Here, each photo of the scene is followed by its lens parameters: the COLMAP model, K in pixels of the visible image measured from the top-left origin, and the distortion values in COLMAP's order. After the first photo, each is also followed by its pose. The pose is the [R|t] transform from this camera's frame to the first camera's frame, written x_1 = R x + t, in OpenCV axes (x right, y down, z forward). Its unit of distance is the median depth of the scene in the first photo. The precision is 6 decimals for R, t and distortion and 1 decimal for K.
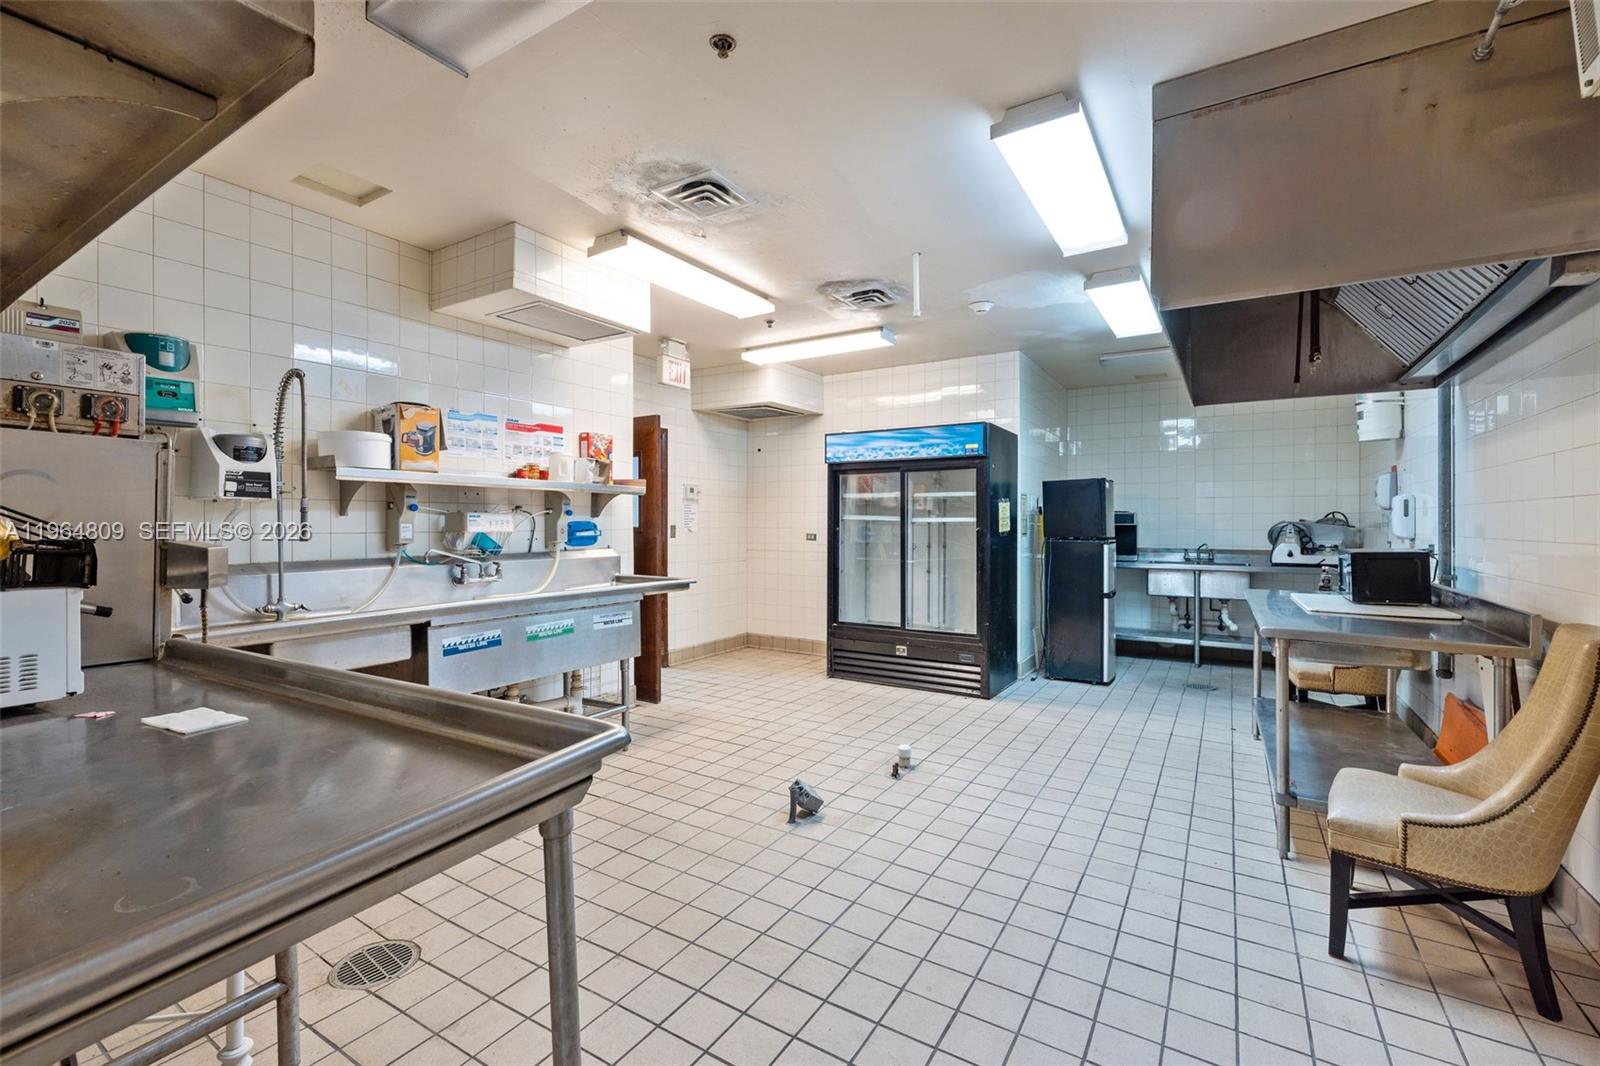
lens RADIAL K [[687.5, 0, 794.4], [0, 687.5, 524.7], [0, 0, 1]] dist [-0.002675, -0.000493]
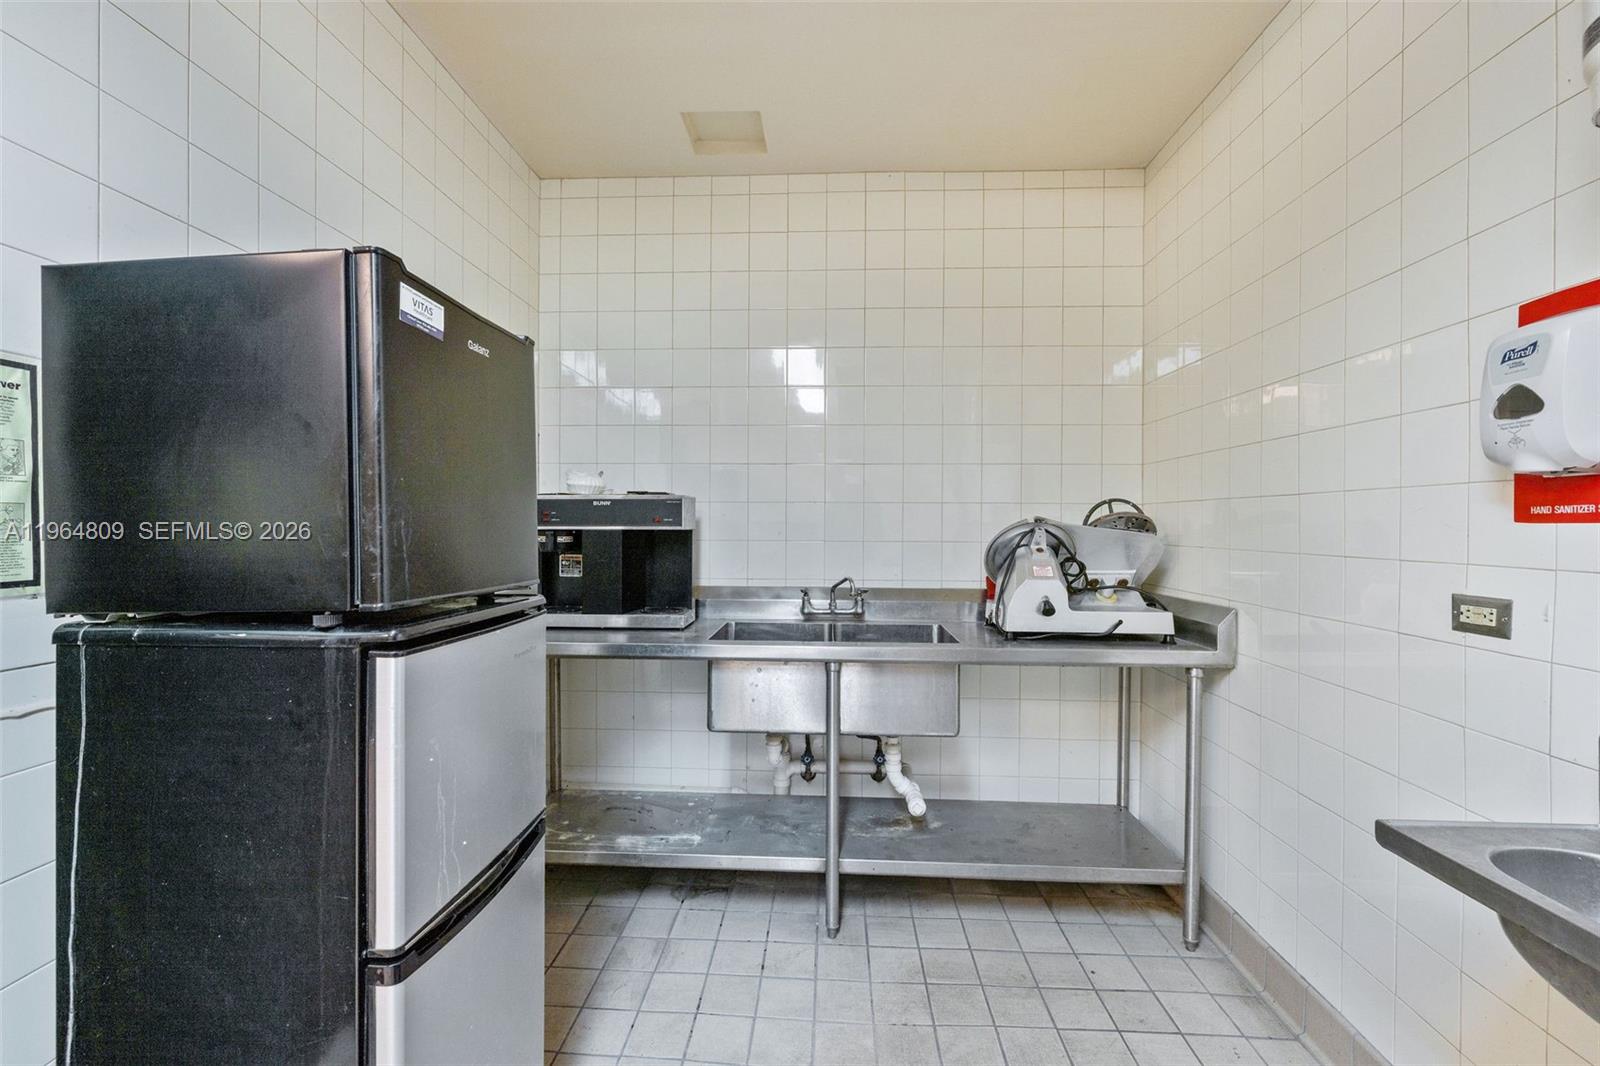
lens RADIAL K [[687.5, 0, 800.0], [0, 687.5, 527.9], [0, 0, 1]] dist [-0.002675, -0.000493]
pose [[0.872821, -0.003980, 0.488025, 0.398555], [-0.000289, 0.999962, 0.008673, -0.004098], [-0.488041, -0.007711, 0.872787, 0.698726]]
